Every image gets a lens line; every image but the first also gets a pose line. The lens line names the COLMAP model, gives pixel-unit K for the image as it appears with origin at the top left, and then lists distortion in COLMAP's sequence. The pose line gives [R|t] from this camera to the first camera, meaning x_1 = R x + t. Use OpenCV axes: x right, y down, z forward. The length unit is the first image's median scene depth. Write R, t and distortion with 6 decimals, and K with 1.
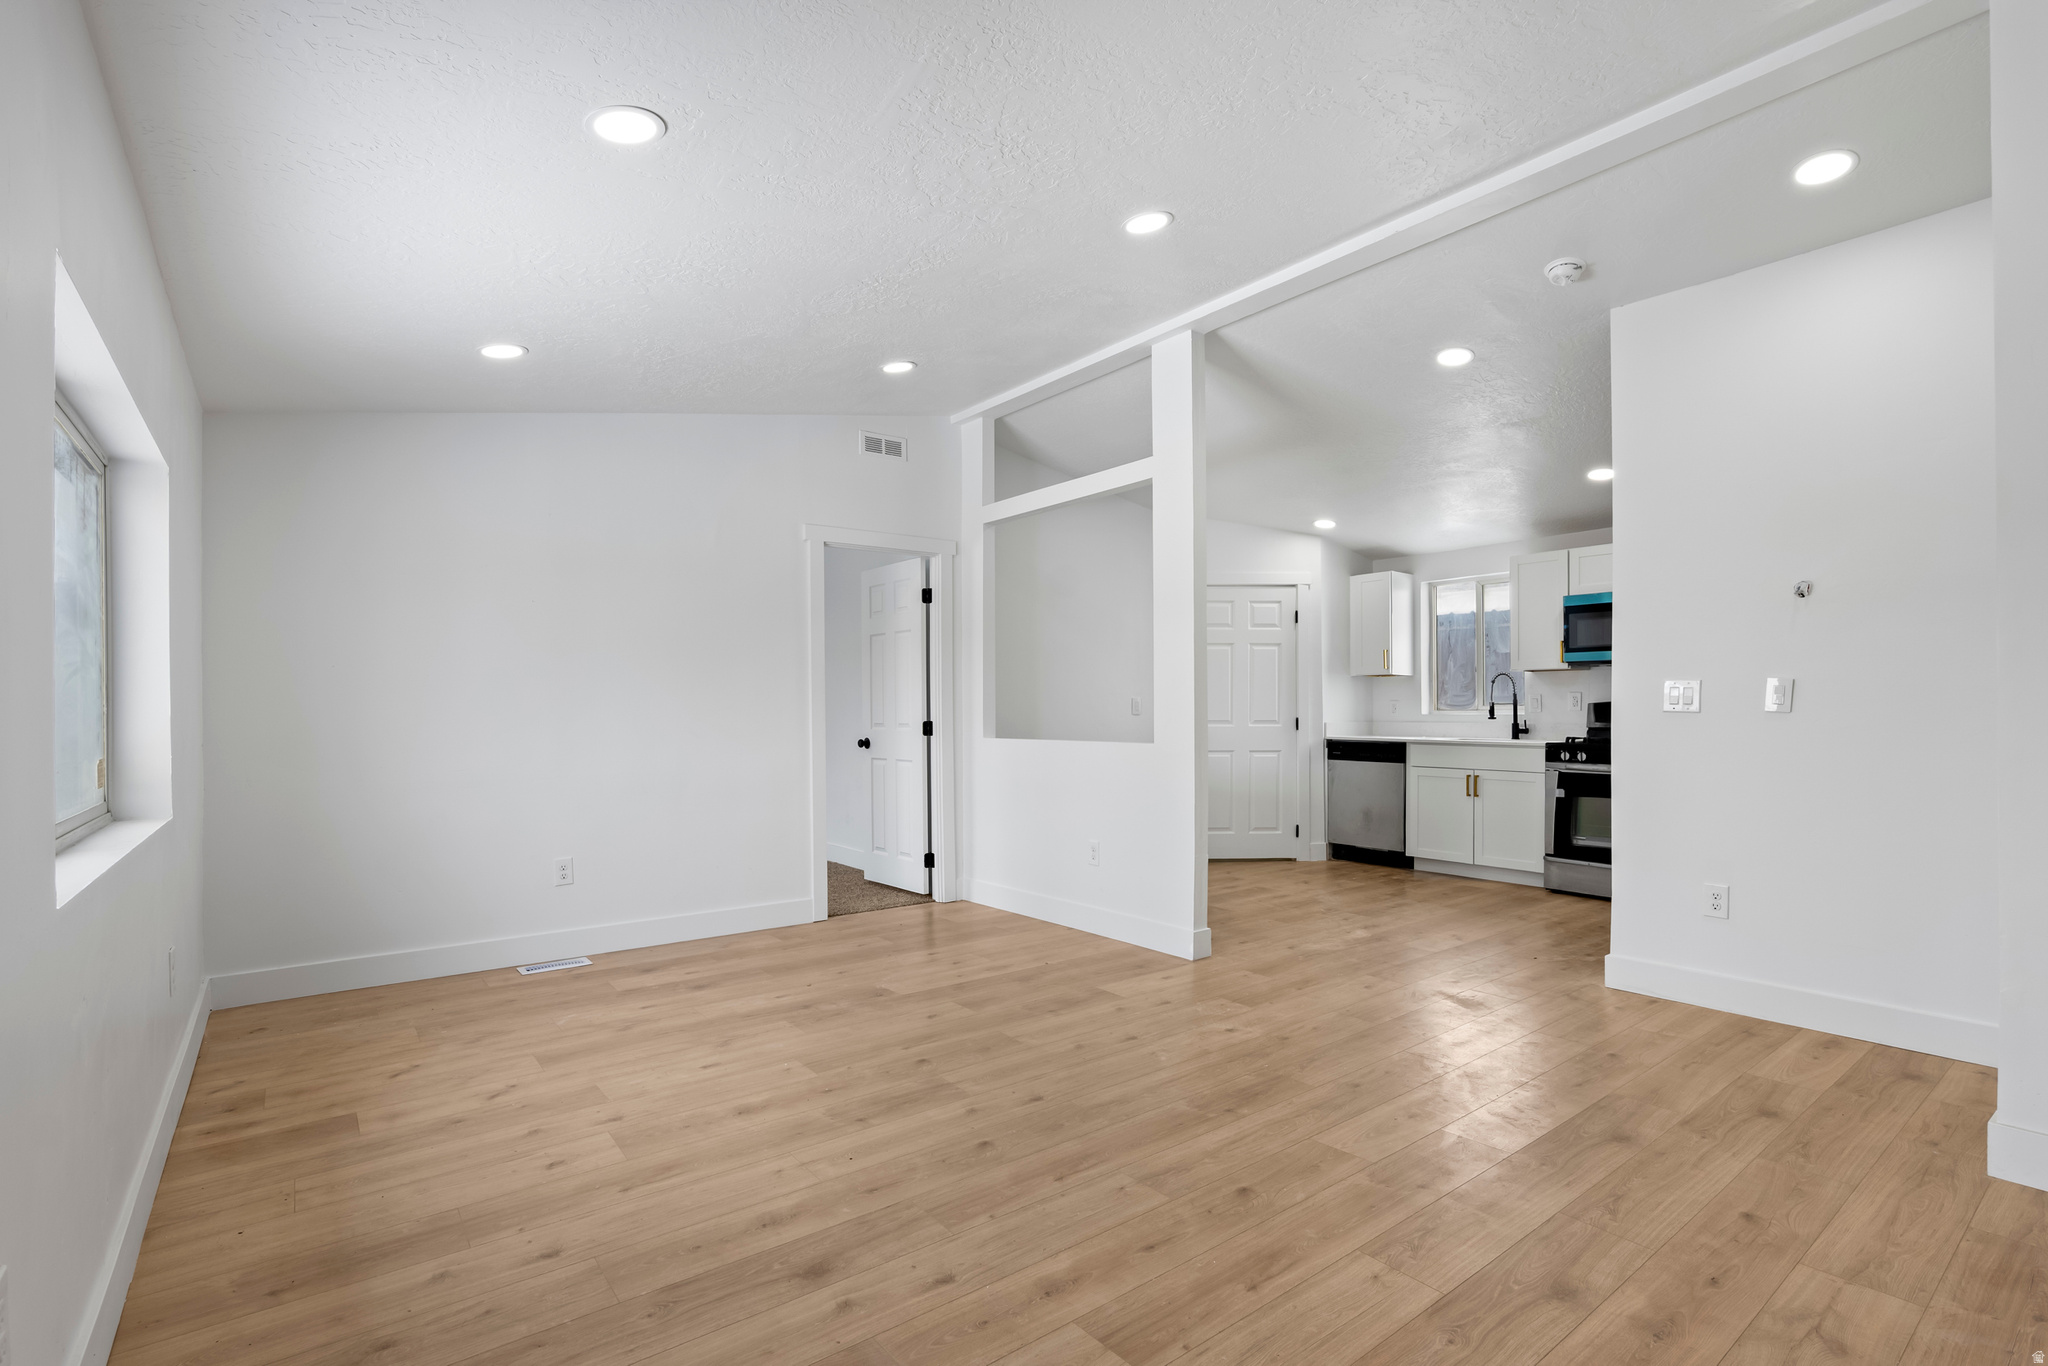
lens RADIAL K [[954.8, 0, 1035.0], [0, 954.8, 705.0], [0, 0, 1]] dist [-0.015281, 0.000795]
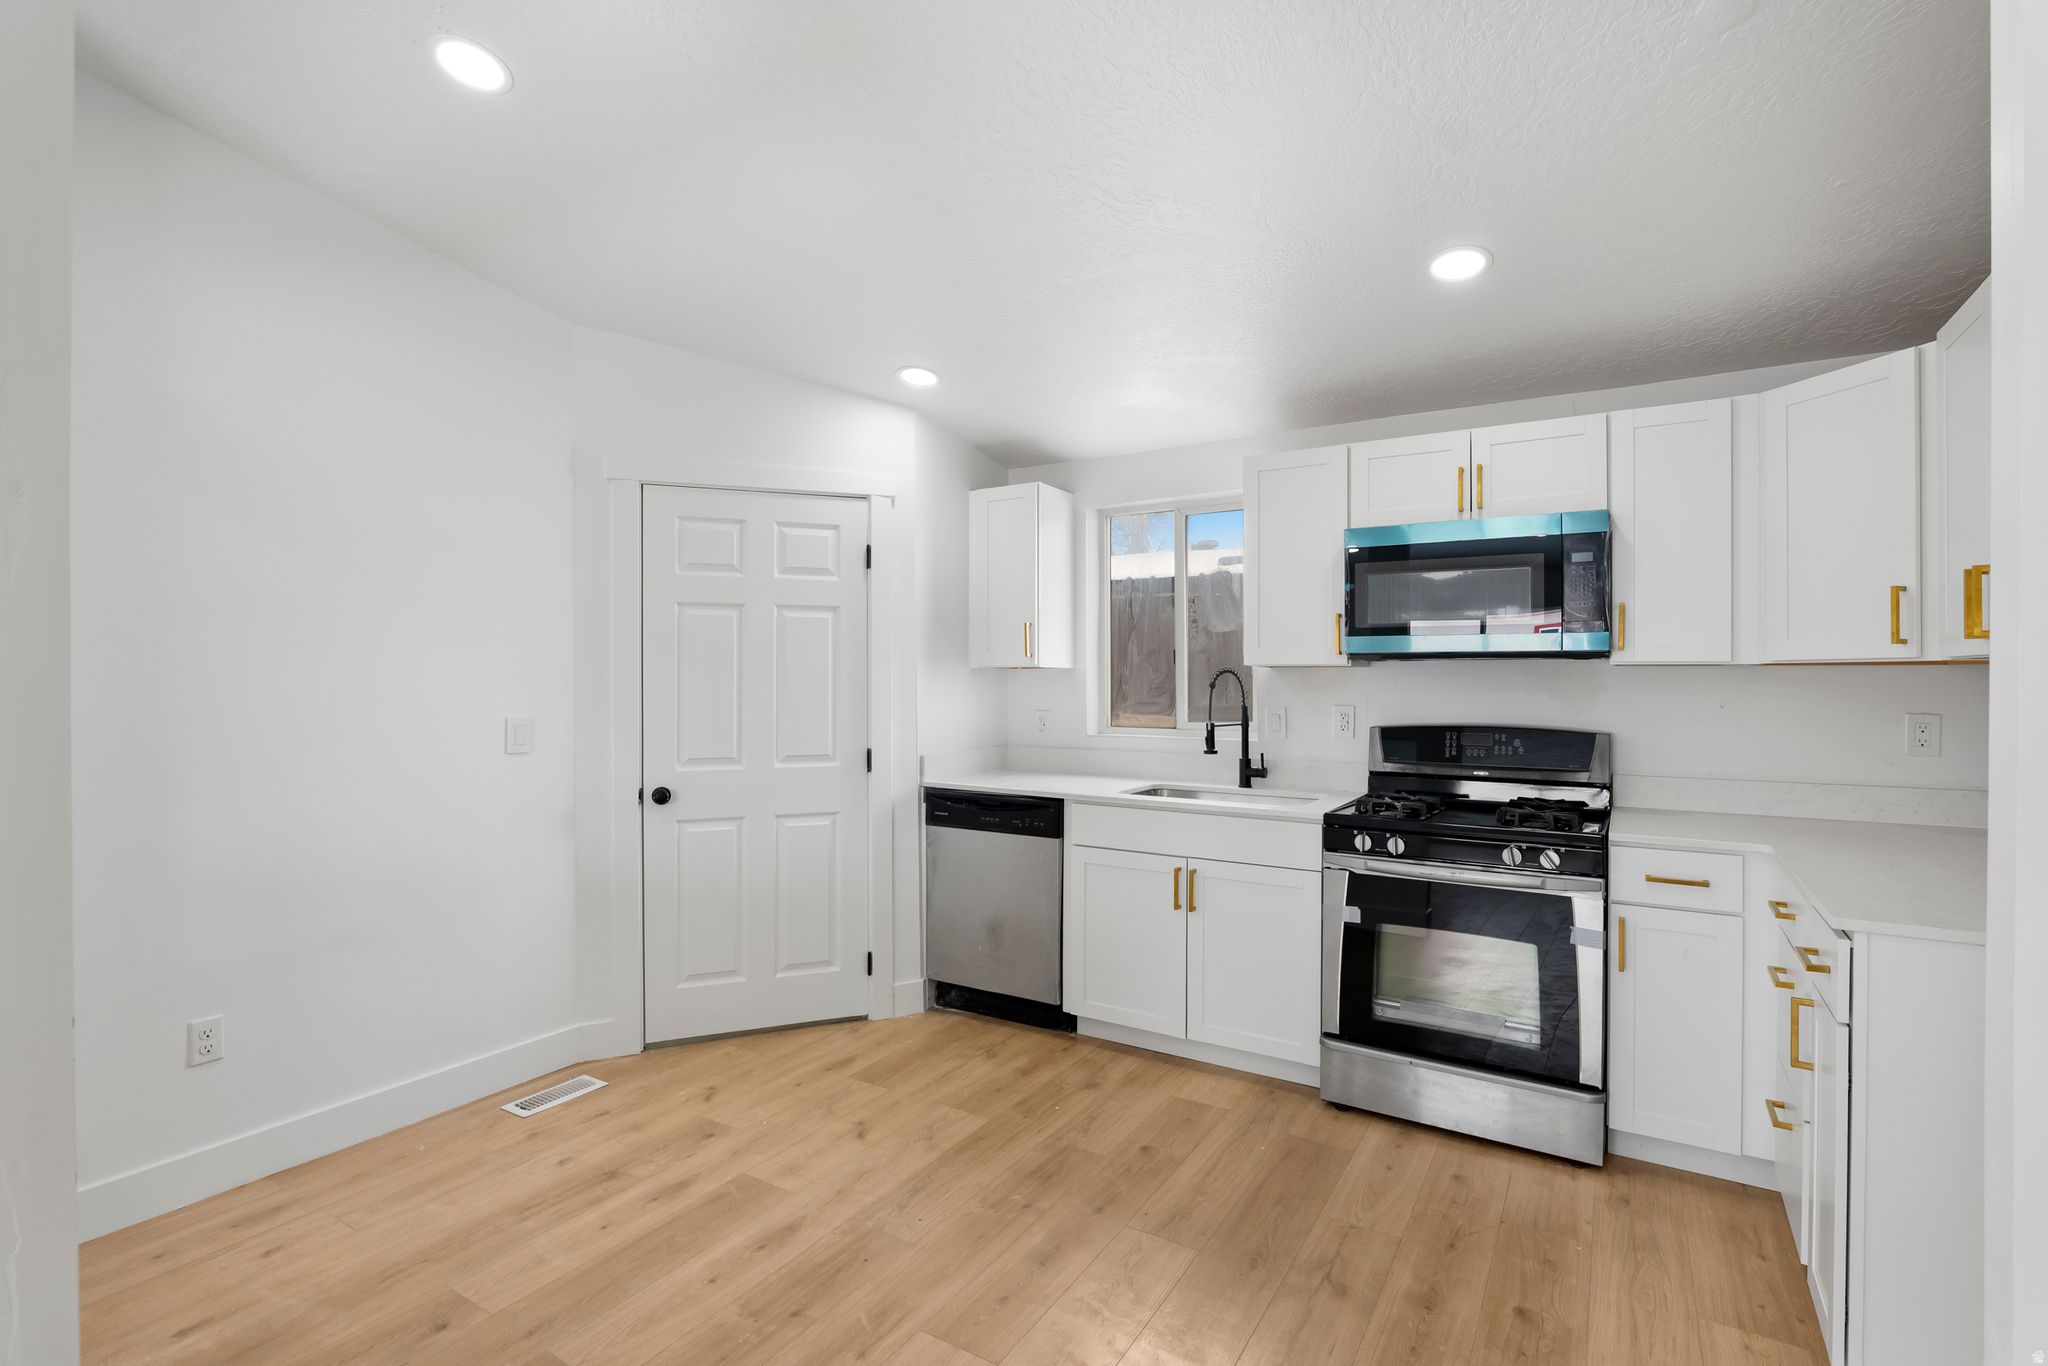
lens RADIAL K [[954.8, 0, 1033.1], [0, 954.8, 677.1], [0, 0, 1]] dist [-0.015281, 0.000795]
pose [[0.937939, -0.000067, 0.346800, 0.187228], [-0.002449, 0.999974, 0.006816, -0.031739], [-0.346791, -0.007242, 0.937914, 0.502796]]
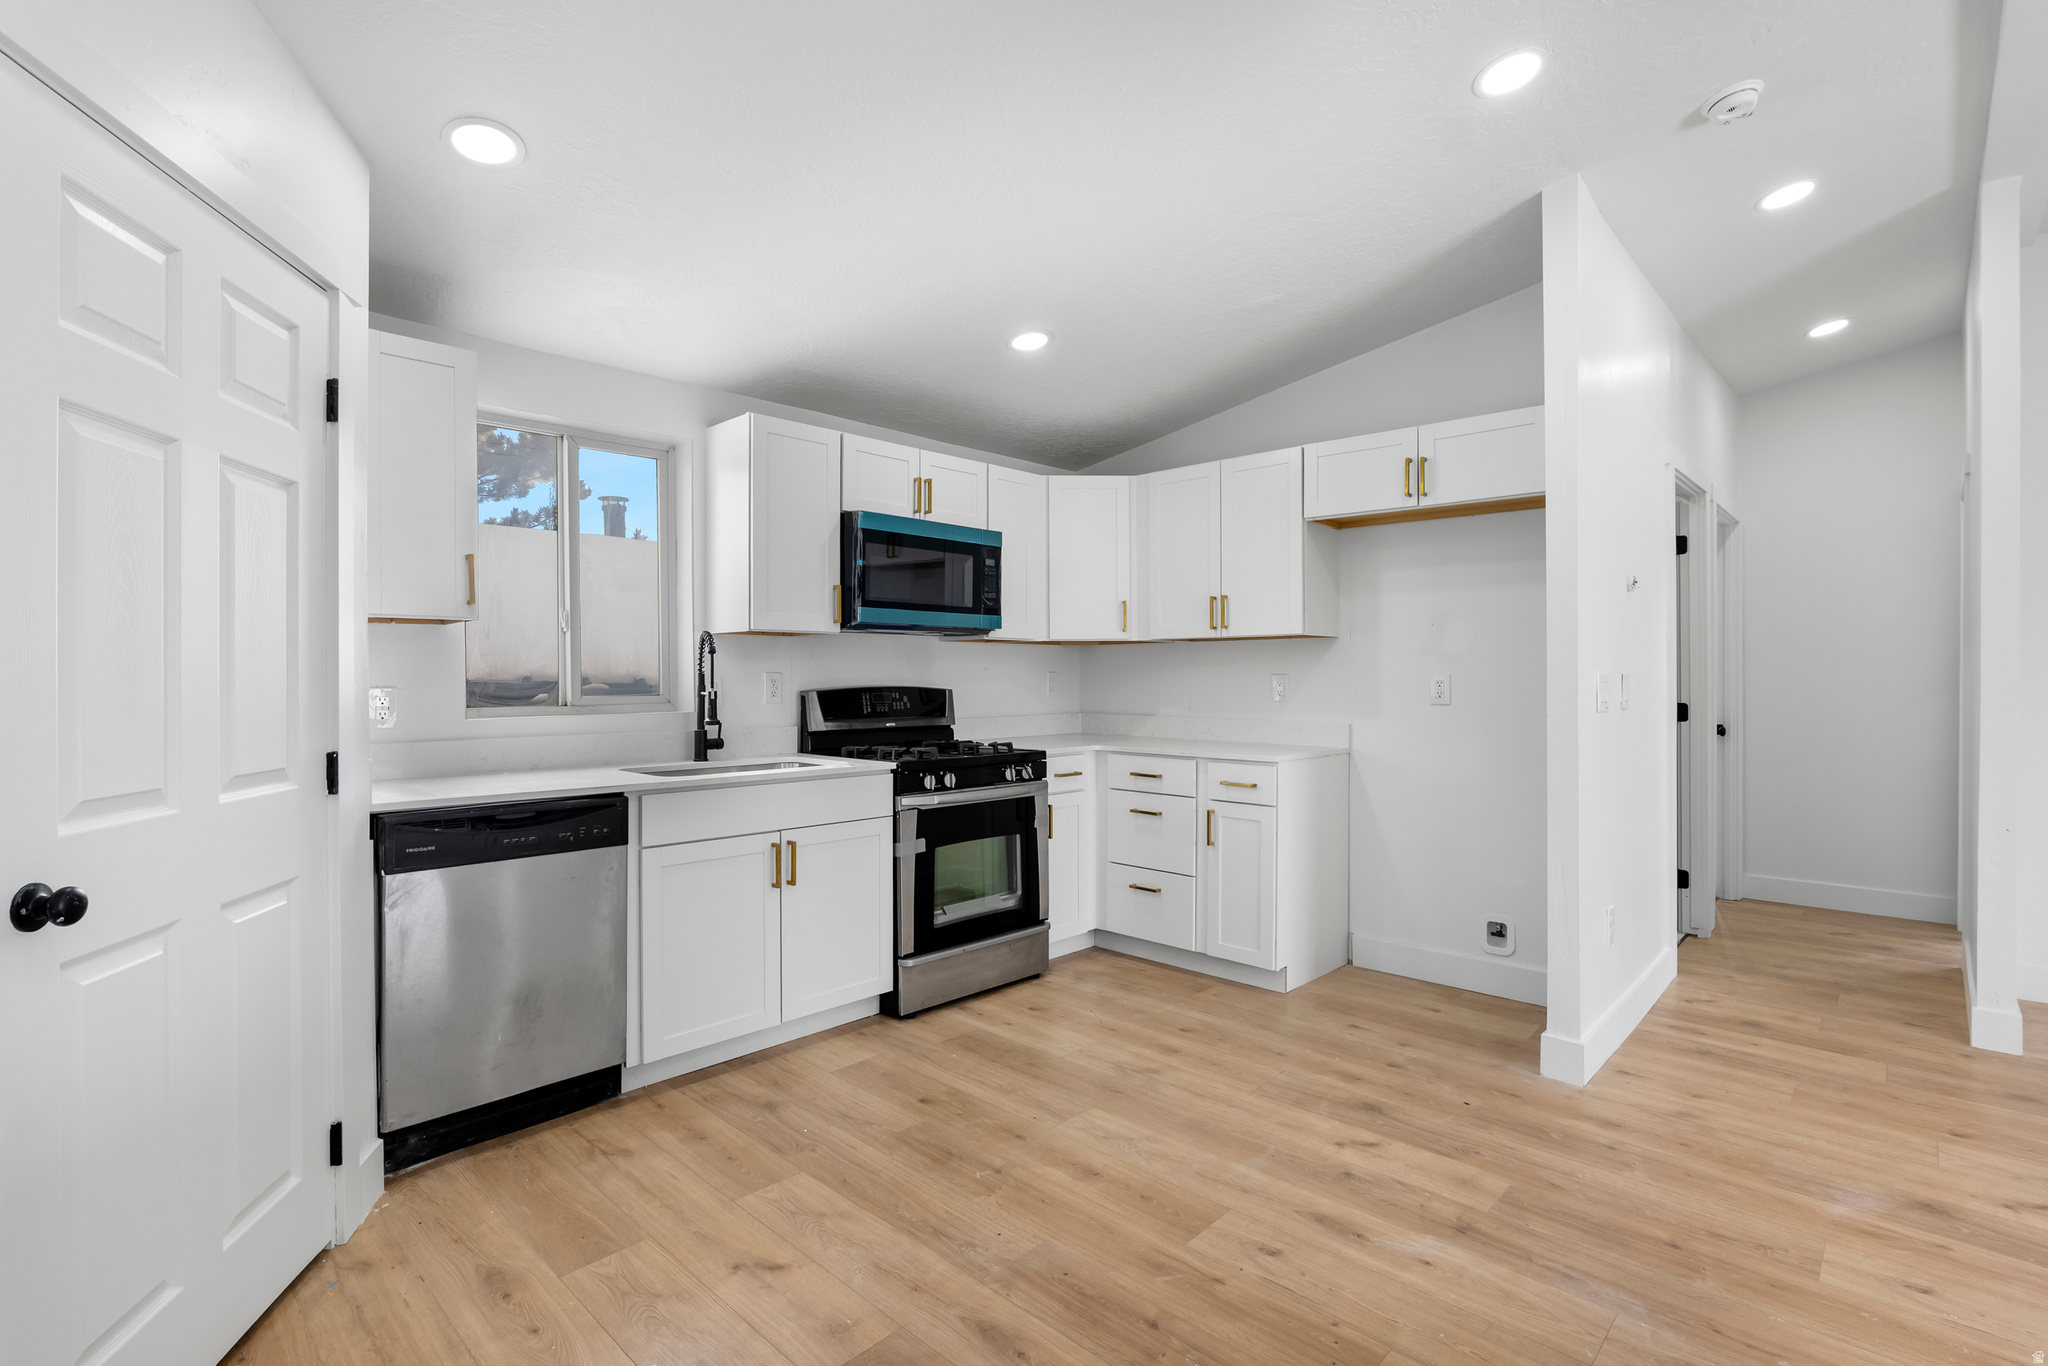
lens RADIAL K [[954.8, 0, 1017.9], [0, 954.8, 676.7], [0, 0, 1]] dist [-0.015281, 0.000795]
pose [[-0.142848, -0.002824, 0.989741, -0.037025], [-0.006877, 0.999975, 0.001860, -0.012024], [-0.989721, -0.006541, -0.142864, 0.882308]]
